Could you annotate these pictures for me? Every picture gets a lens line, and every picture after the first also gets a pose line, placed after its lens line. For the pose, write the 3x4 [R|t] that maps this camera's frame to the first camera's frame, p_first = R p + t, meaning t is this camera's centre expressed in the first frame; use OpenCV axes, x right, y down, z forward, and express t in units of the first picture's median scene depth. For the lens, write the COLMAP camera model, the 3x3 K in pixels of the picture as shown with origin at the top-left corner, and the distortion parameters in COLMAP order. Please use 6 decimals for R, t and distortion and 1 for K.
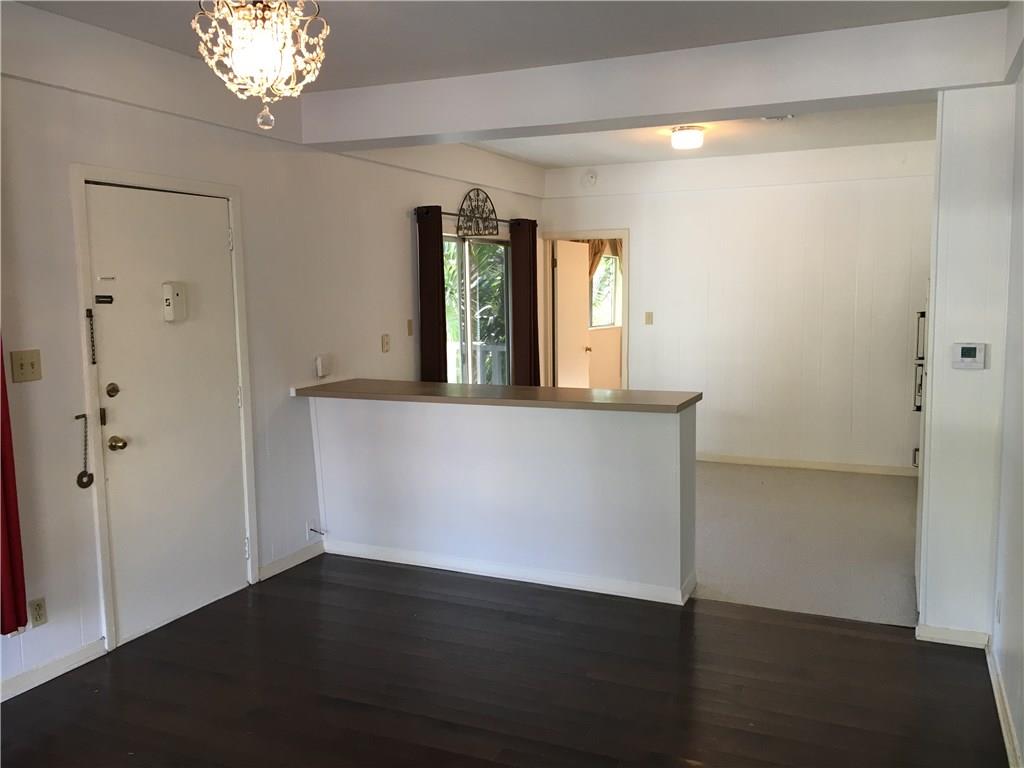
lens RADIAL K [[872.5, 0, 515.5], [0, 872.5, 380.4], [0, 0, 1]] dist [0.075531, -0.074908]
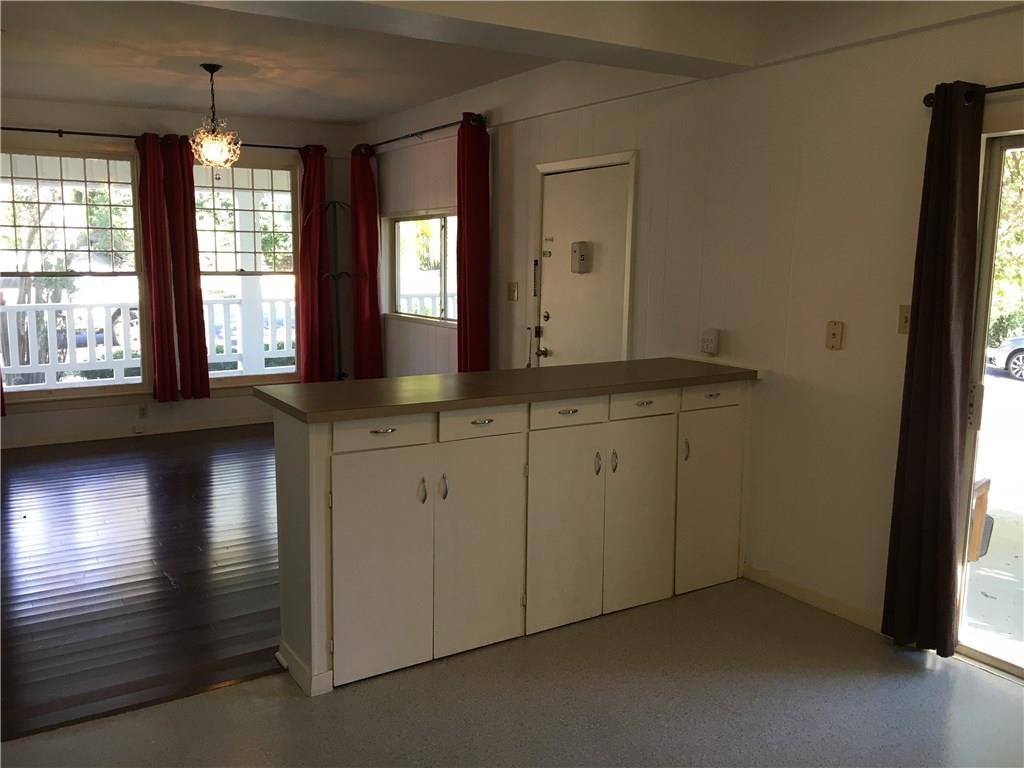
lens RADIAL K [[872.5, 0, 512.8], [0, 872.5, 381.5], [0, 0, 1]] dist [0.075531, -0.074908]
pose [[-0.553128, 0.124133, -0.823796, 0.649578], [-0.097140, 0.972482, 0.211761, -0.154493], [0.827413, 0.197155, -0.525849, 1.451696]]
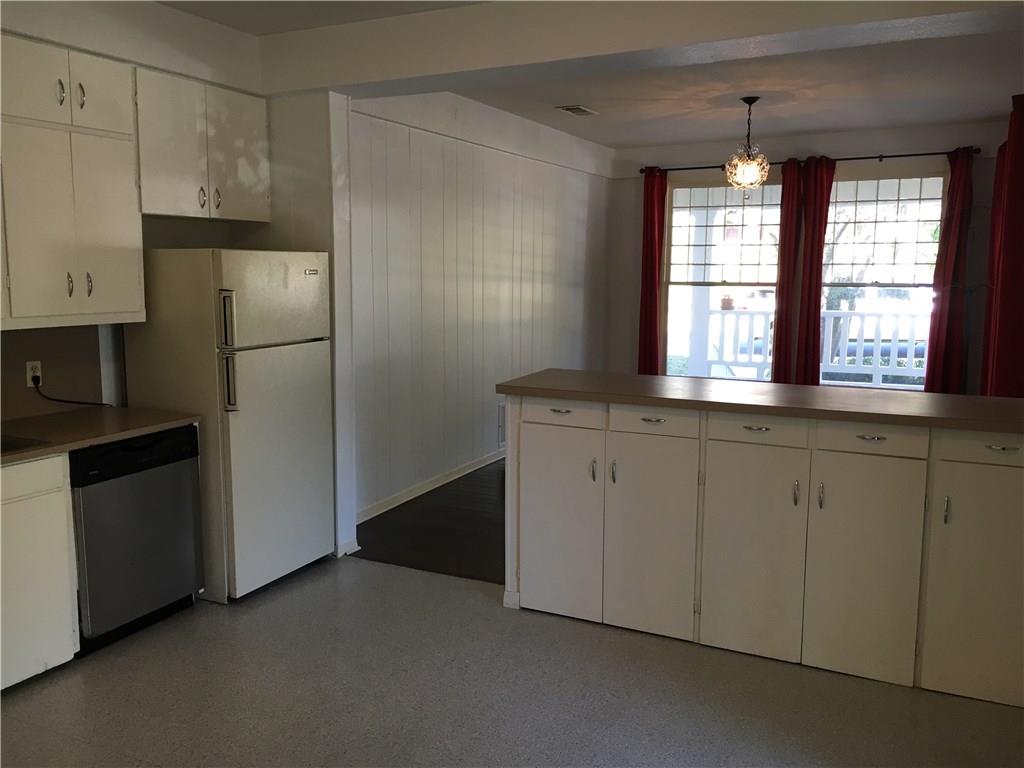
lens RADIAL K [[872.5, 0, 509.7], [0, 872.5, 380.0], [0, 0, 1]] dist [0.075531, -0.074908]
pose [[-0.999022, -0.000560, 0.044201, 0.163466], [0.010193, 0.970056, 0.242668, -0.189079], [-0.043014, 0.242881, -0.969102, 1.801869]]
